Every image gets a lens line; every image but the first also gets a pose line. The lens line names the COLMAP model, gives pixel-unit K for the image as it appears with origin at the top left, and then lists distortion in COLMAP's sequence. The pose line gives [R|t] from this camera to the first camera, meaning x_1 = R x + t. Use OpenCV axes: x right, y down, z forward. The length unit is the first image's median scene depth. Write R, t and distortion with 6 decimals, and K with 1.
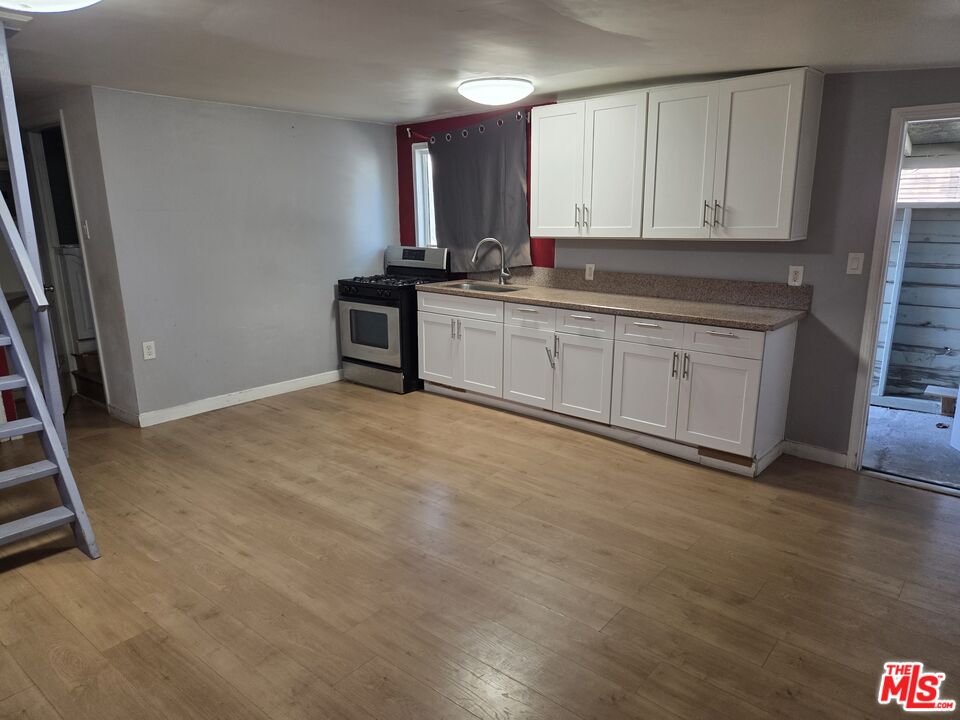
lens RADIAL K [[635.9, 0, 480.0], [0, 635.9, 360.0], [0, 0, 1]] dist [0.000701, -0.001321]
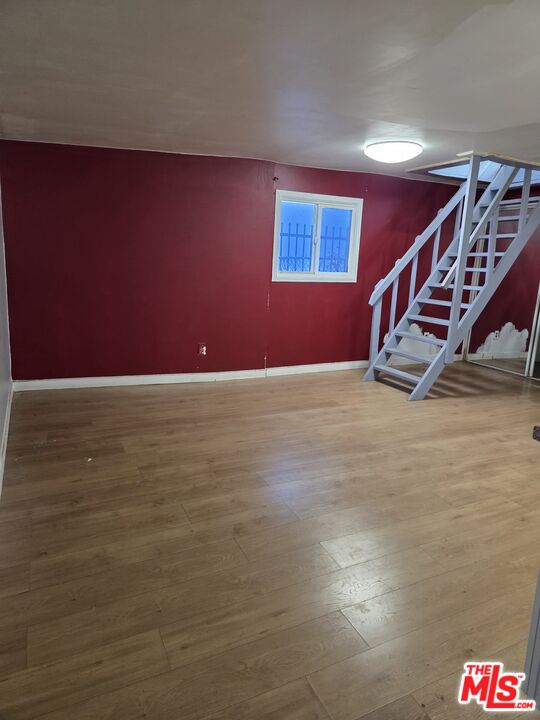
lens RADIAL K [[476.9, 0, 270.0], [0, 476.9, 360.0], [0, 0, 1]] dist [0.000701, -0.001321]
pose [[-0.413517, 0.184257, -0.891657, 1.127188], [-0.243627, 0.921208, 0.303349, -0.210780], [0.877297, 0.342672, -0.336045, 1.240824]]
